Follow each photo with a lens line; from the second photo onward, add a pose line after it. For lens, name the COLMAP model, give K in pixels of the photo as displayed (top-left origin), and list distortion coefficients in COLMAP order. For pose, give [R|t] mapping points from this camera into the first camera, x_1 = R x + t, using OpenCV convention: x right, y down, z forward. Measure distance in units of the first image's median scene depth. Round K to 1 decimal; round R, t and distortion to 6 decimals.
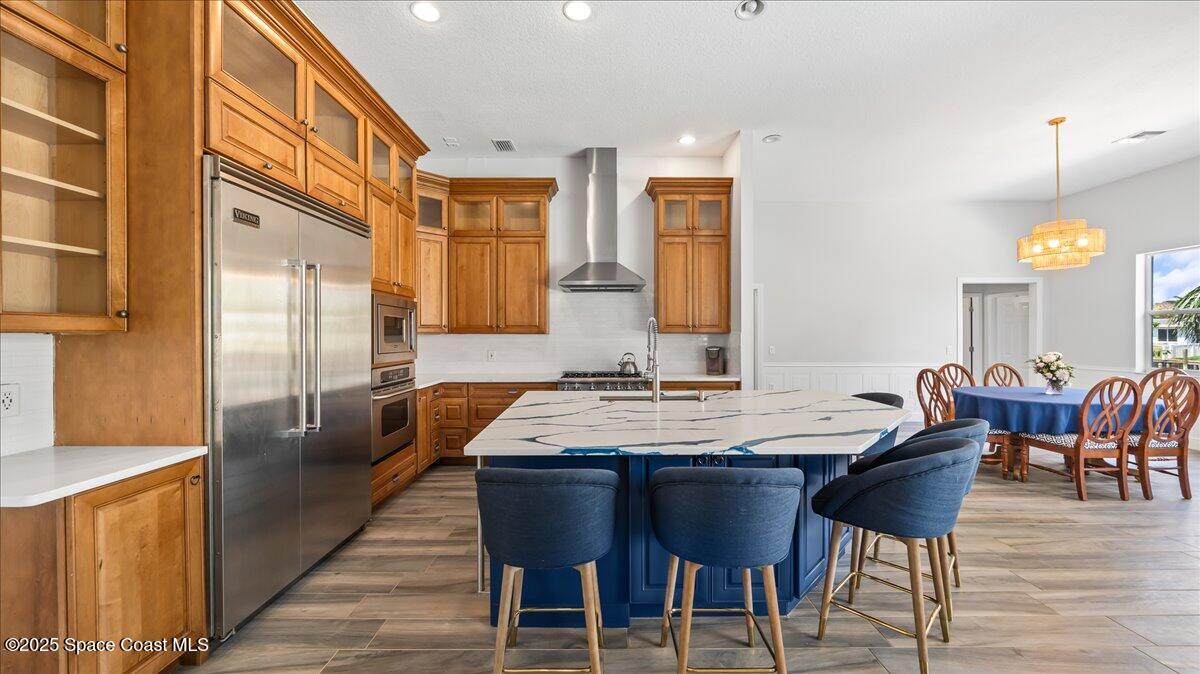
lens RADIAL K [[484.6, 0, 600.0], [0, 484.6, 337.0], [0, 0, 1]] dist [0.000175, 0.000008]
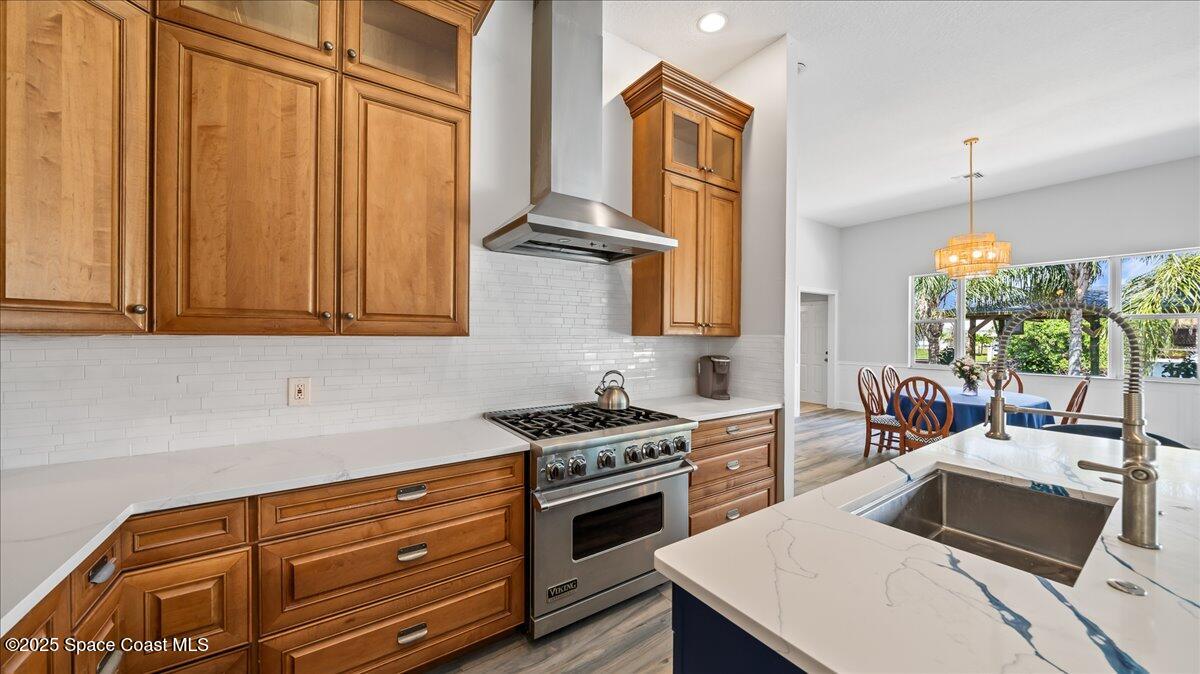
lens RADIAL K [[416.8, 0, 600.0], [0, 416.8, 337.0], [0, 0, 1]] dist [-0.001483, -0.000104]
pose [[0.822599, 0.003269, 0.568613, -0.229125], [-0.002172, 0.999994, -0.002607, -0.004446], [-0.568618, 0.000909, 0.822601, 0.624664]]
